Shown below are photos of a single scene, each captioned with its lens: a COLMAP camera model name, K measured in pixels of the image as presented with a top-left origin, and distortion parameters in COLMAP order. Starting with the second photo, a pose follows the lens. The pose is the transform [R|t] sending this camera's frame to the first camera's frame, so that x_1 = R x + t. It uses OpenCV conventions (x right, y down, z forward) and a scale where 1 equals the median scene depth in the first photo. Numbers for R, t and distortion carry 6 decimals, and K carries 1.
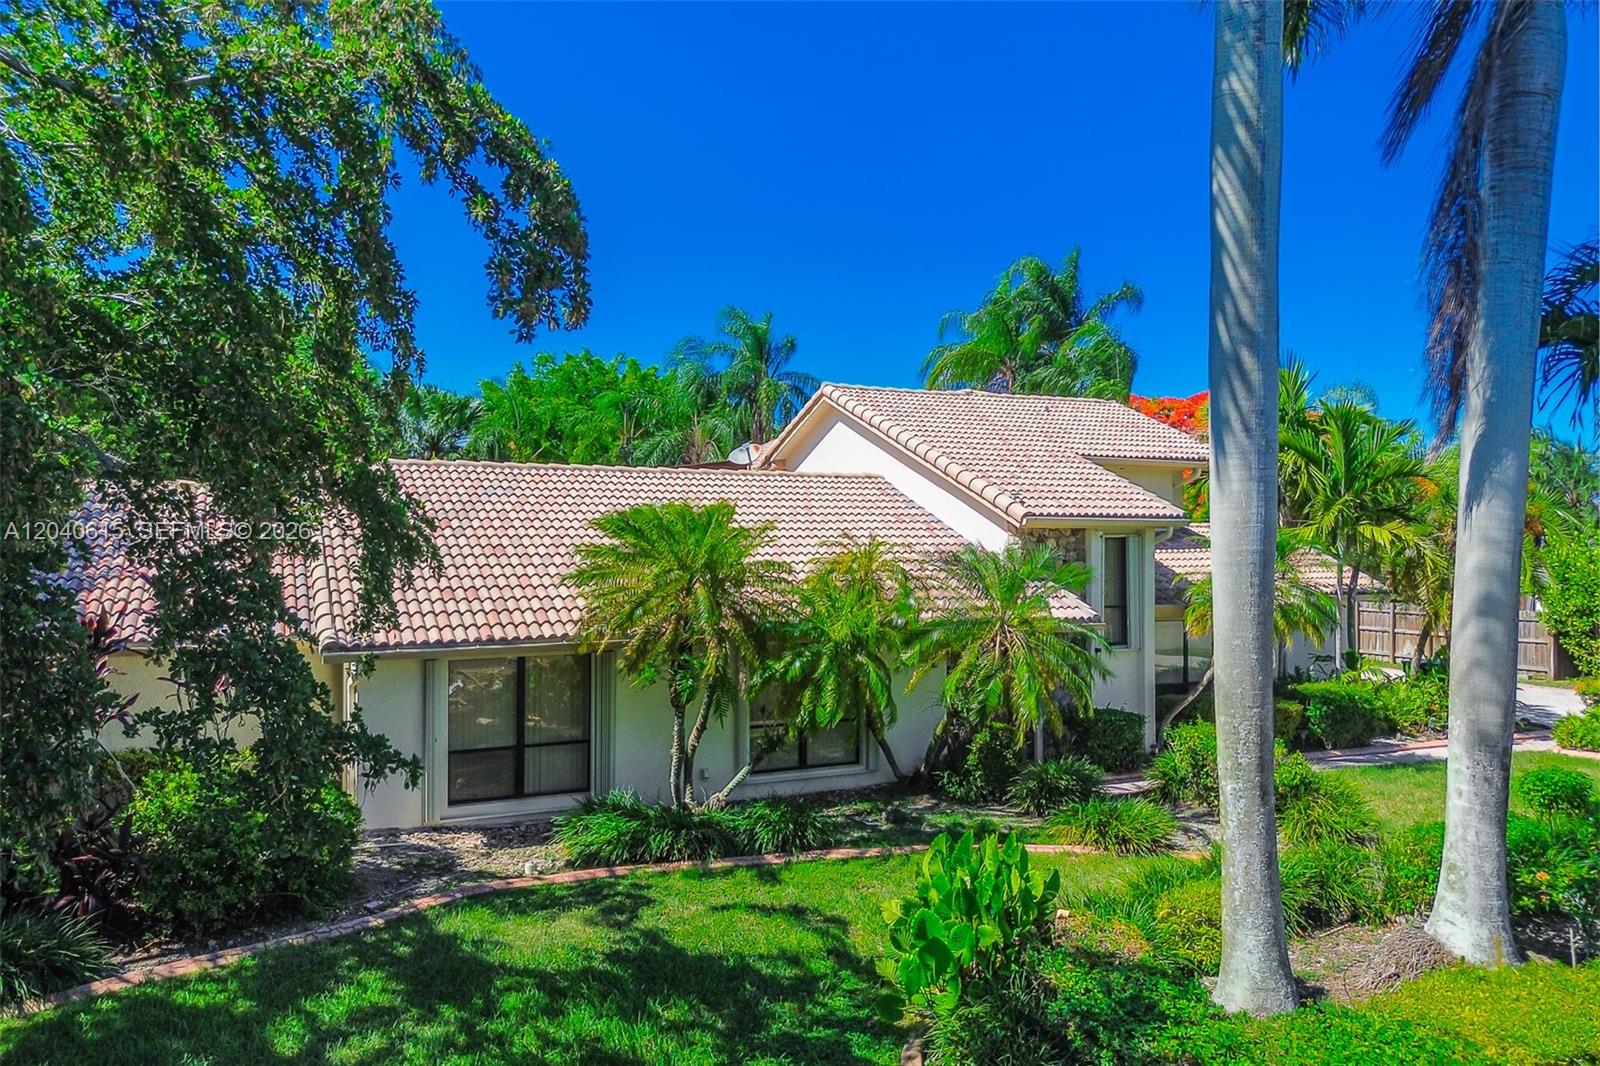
lens RADIAL K [[1147.0, 0, 801.7], [0, 1147.0, 533.6], [0, 0, 1]] dist [0.042158, -0.024814]
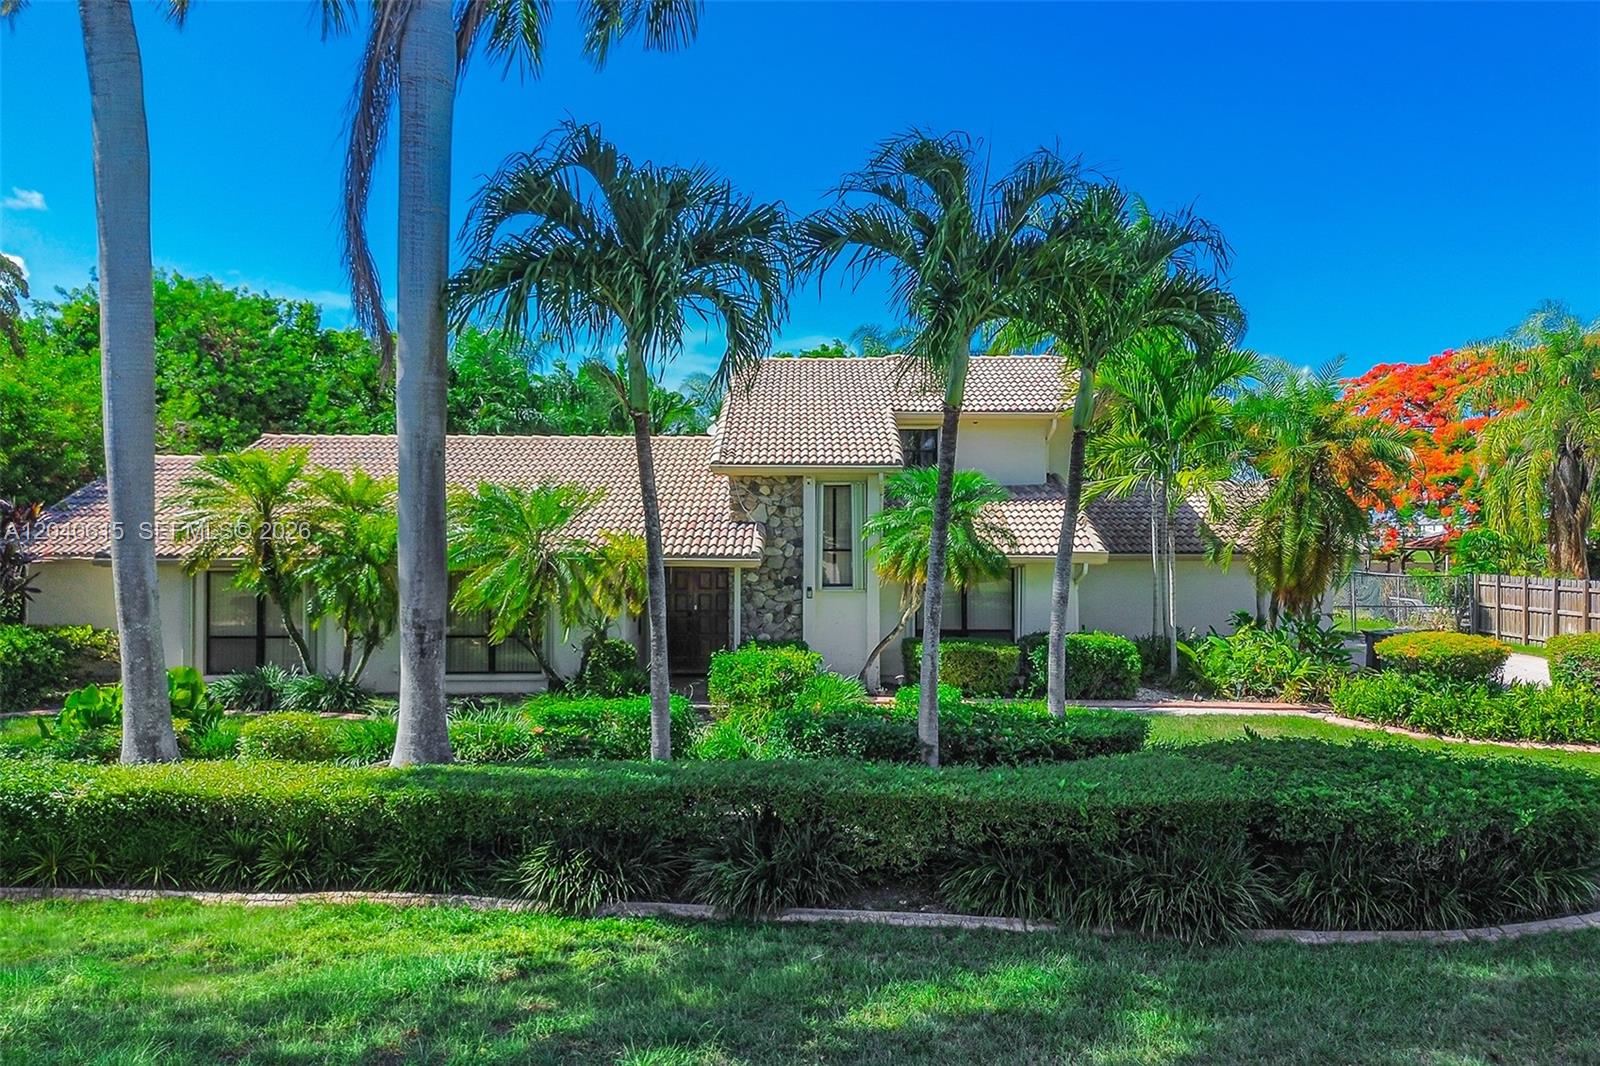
lens RADIAL K [[1147.0, 0, 799.9], [0, 1147.0, 534.4], [0, 0, 1]] dist [0.042158, -0.024814]
pose [[0.899248, 0.001073, -0.437437, 0.713934], [0.000098, 0.999996, 0.002654, 0.047134], [0.437438, -0.002429, 0.899245, 0.039681]]
